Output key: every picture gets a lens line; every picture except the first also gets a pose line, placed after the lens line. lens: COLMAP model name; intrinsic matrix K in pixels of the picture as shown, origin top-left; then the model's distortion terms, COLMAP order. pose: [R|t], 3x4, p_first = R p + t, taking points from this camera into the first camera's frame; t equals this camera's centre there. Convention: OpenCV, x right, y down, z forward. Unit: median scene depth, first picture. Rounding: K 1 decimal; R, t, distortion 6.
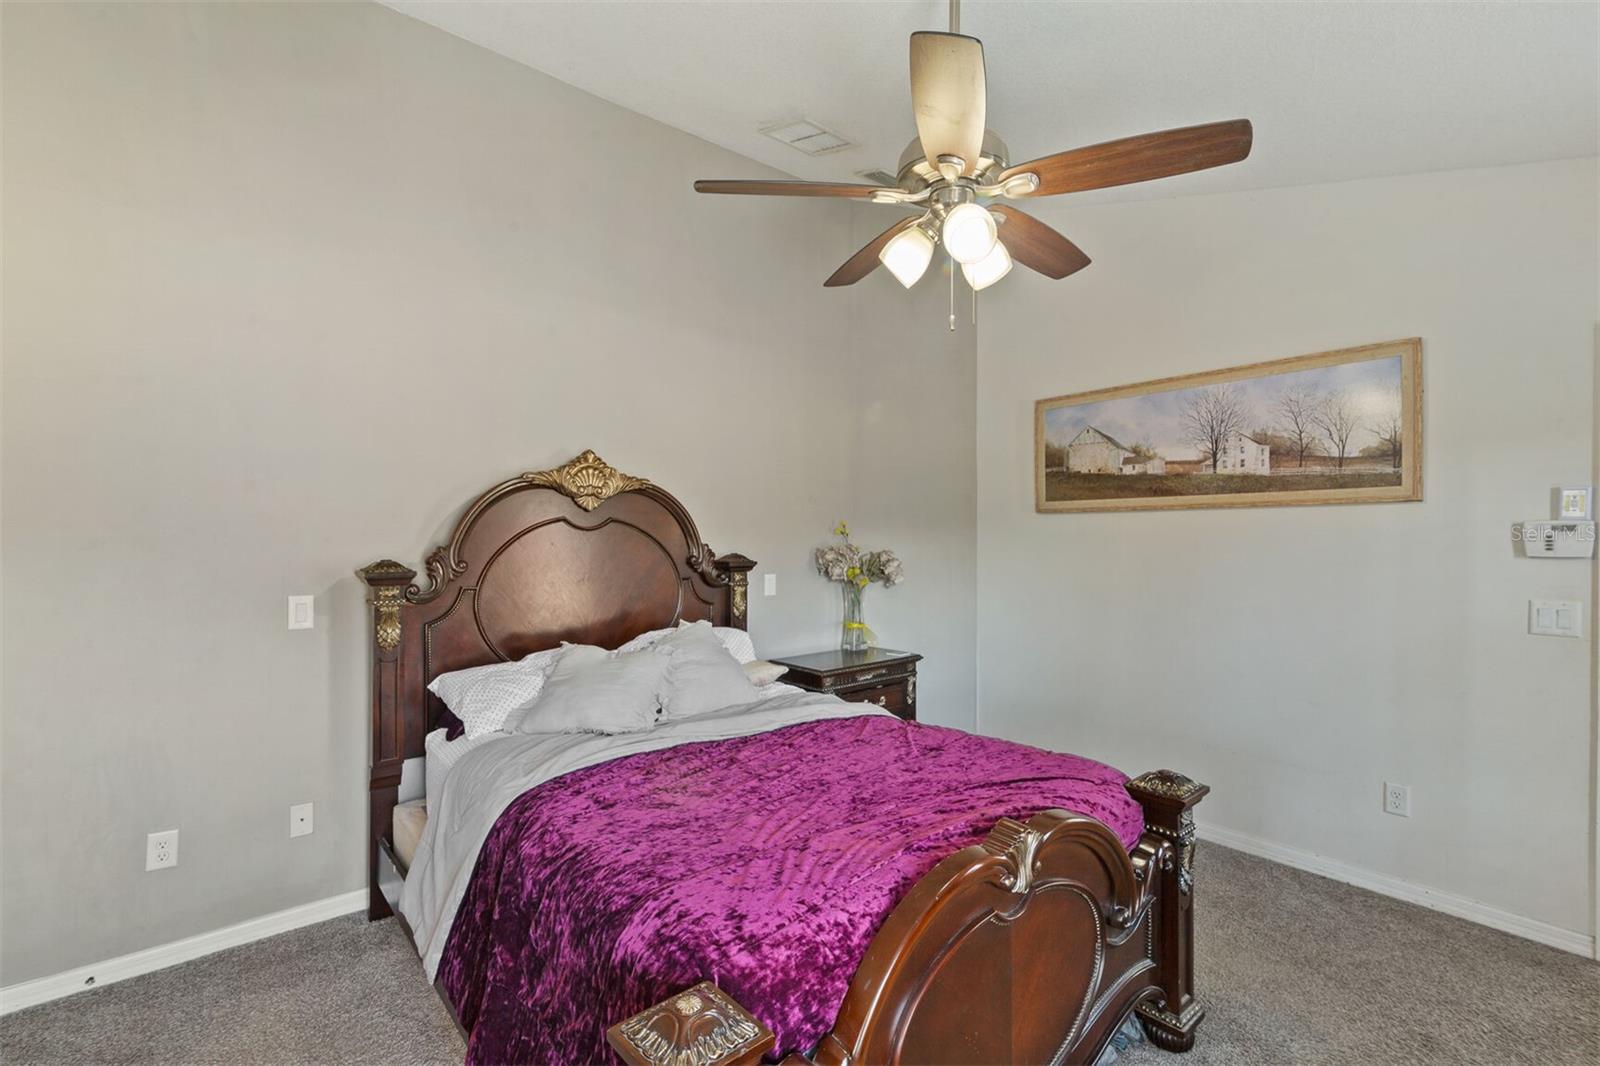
lens RADIAL K [[730.2, 0, 803.7], [0, 730.2, 526.5], [0, 0, 1]] dist [-0.000961, 0.000161]
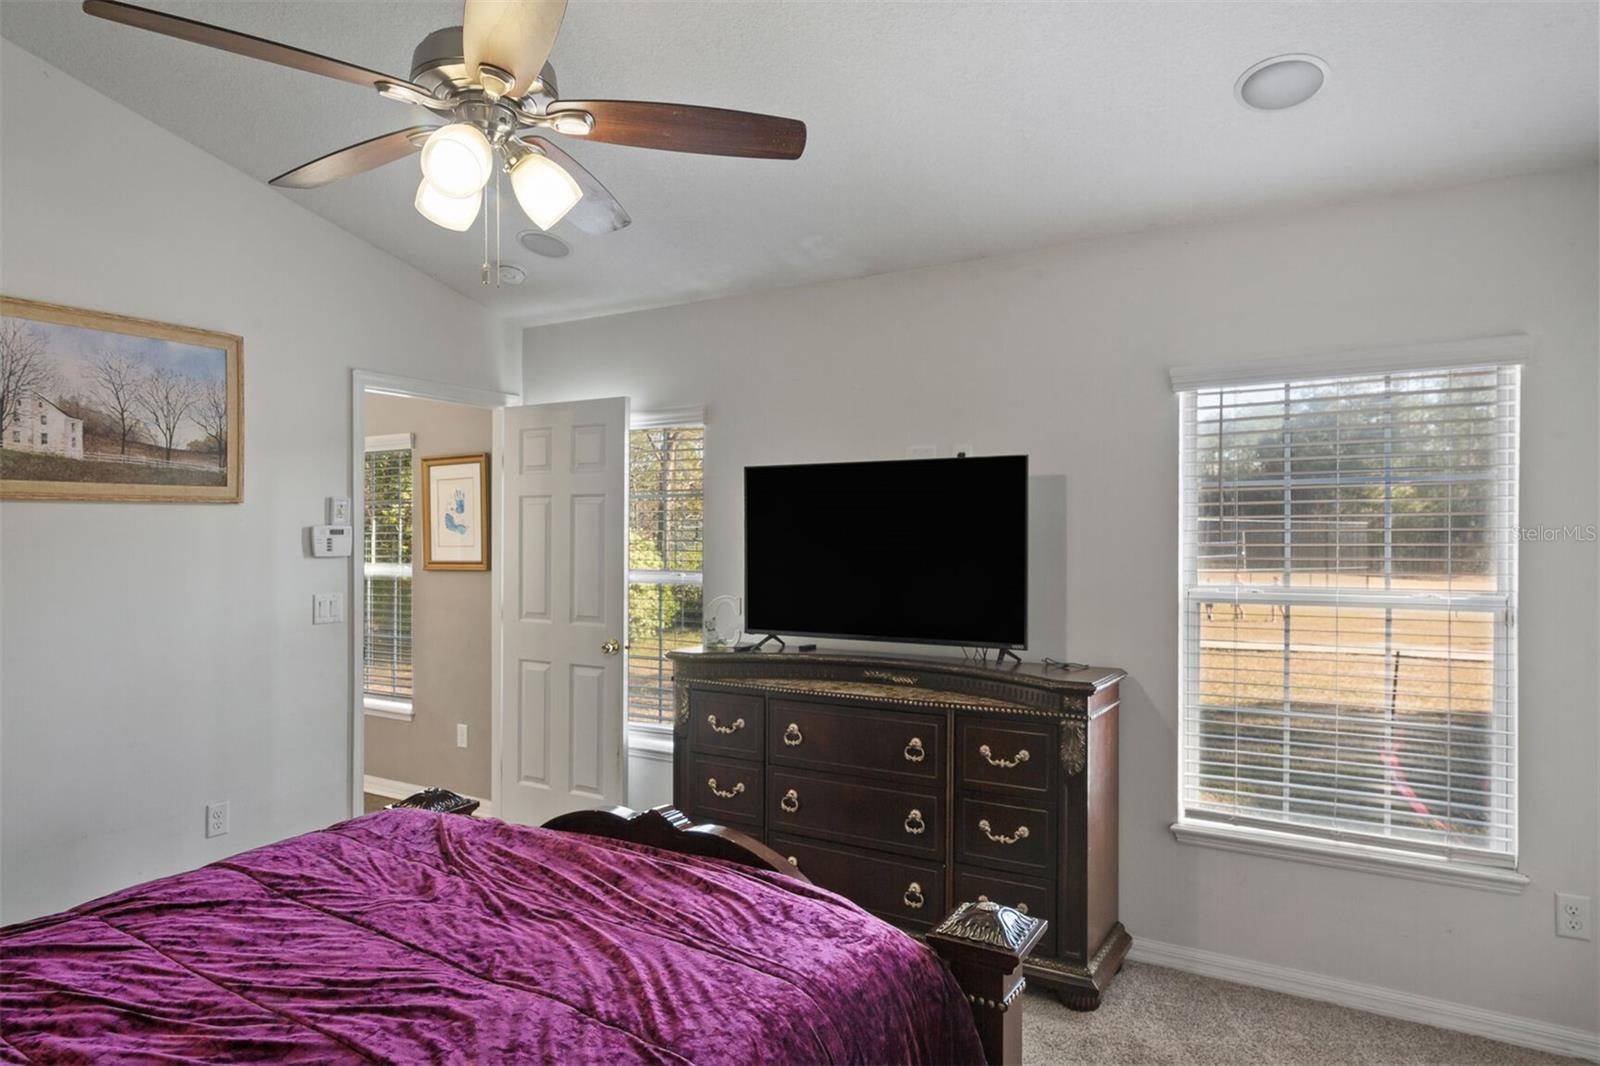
lens RADIAL K [[940.7, 0, 807.3], [0, 940.7, 541.0], [0, 0, 1]] dist [0.000896, 0.000165]
pose [[-0.303450, -0.003387, 0.952841, -0.548998], [-0.007886, 0.999968, 0.001043, 0.007501], [-0.952815, -0.007197, -0.303467, 0.612470]]
